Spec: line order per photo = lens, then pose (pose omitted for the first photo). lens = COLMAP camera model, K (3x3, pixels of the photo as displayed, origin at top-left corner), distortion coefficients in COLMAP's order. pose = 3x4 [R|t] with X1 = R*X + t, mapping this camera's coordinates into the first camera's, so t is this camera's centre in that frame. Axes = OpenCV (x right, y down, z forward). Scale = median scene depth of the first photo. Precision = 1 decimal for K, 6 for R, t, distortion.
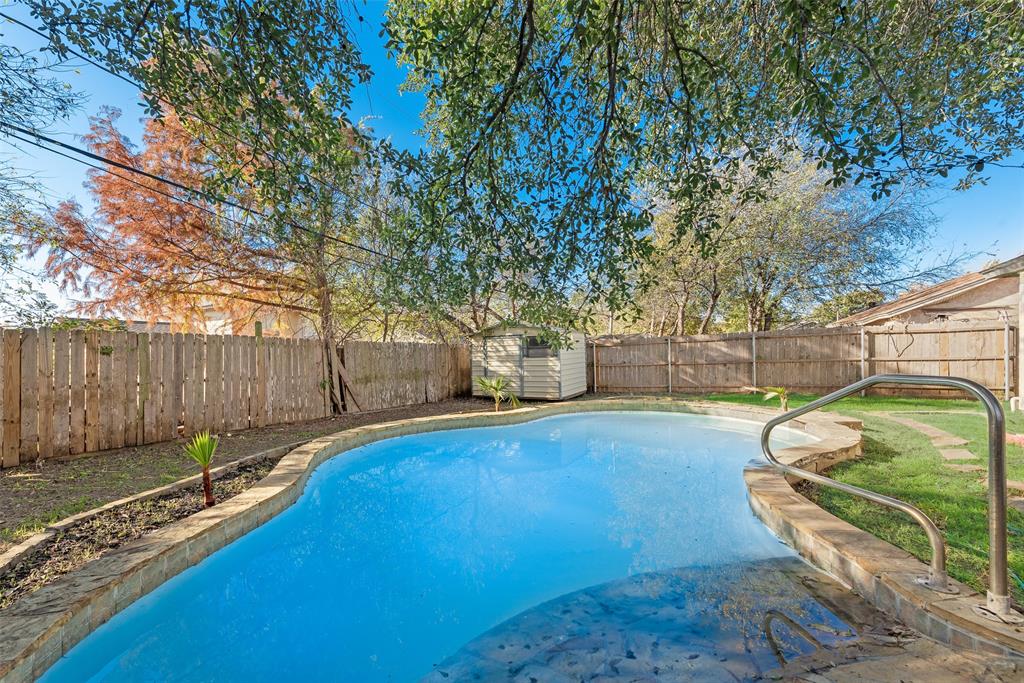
lens RADIAL K [[413.7, 0, 506.3], [0, 413.7, 362.6], [0, 0, 1]] dist [0.005994, -0.000724]
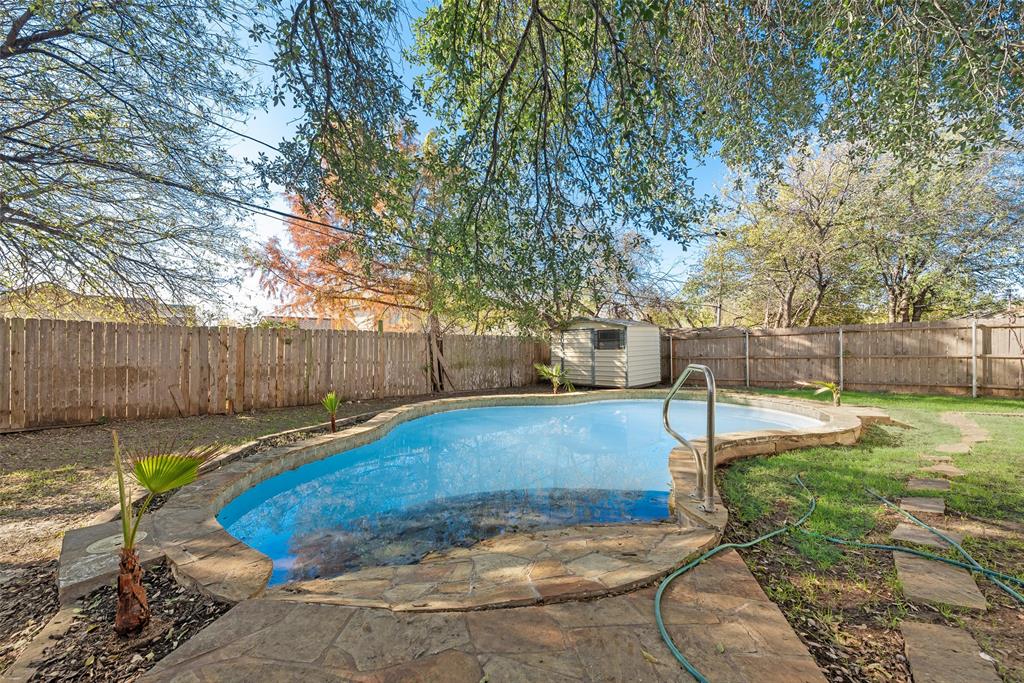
lens RADIAL K [[408.6, 0, 508.2], [0, 408.6, 347.5], [0, 0, 1]] dist [0.008515, -0.000007]
pose [[0.959272, 0.011340, -0.282257, 0.155464], [-0.015284, 0.999814, -0.011775, -0.000750], [0.282071, 0.015609, 0.959267, -0.141665]]
